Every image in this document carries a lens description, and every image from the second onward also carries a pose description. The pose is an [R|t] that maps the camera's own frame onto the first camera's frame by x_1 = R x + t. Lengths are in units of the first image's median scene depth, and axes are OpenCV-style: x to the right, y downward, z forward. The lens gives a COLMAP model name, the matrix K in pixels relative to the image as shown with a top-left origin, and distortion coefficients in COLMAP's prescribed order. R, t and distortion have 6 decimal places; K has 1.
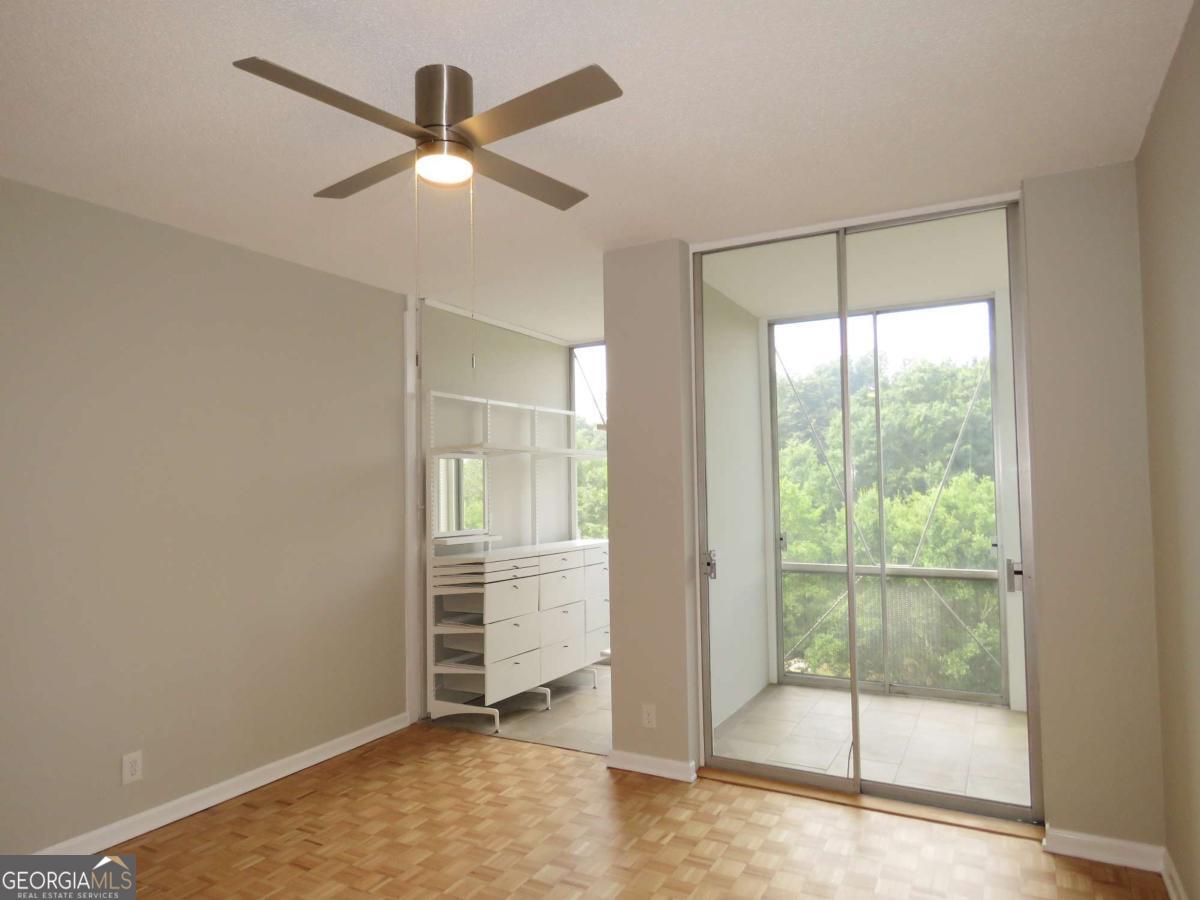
lens RADIAL K [[765.0, 0, 595.1], [0, 765.0, 450.0], [0, 0, 1]] dist [-0.004558, -0.001199]
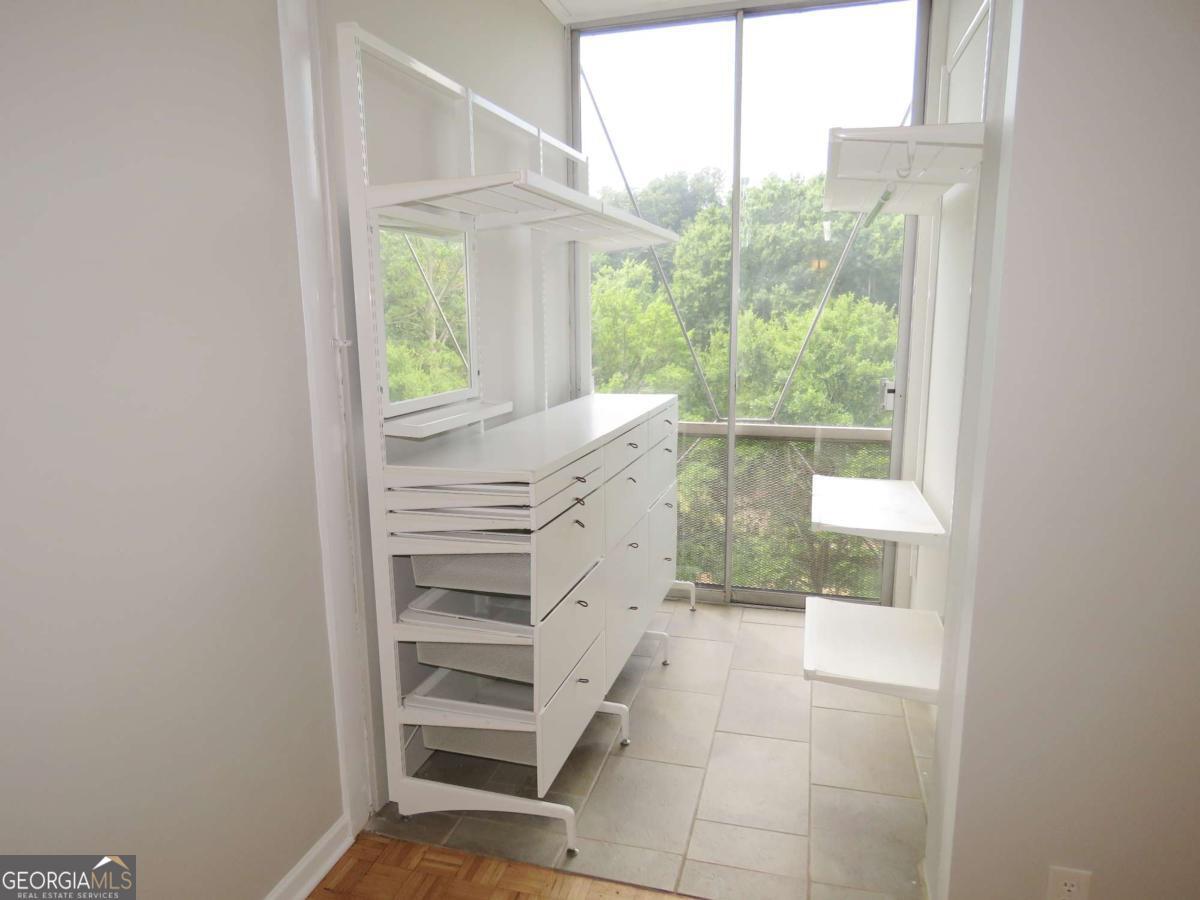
lens RADIAL K [[738.7, 0, 600.0], [0, 738.7, 450.0], [0, 0, 1]] dist [0.032492, -0.000097]
pose [[0.969069, -0.036718, 0.244044, -0.044209], [-0.021755, 0.972310, 0.232679, 0.008353], [-0.245830, -0.230791, 0.941437, 0.135221]]
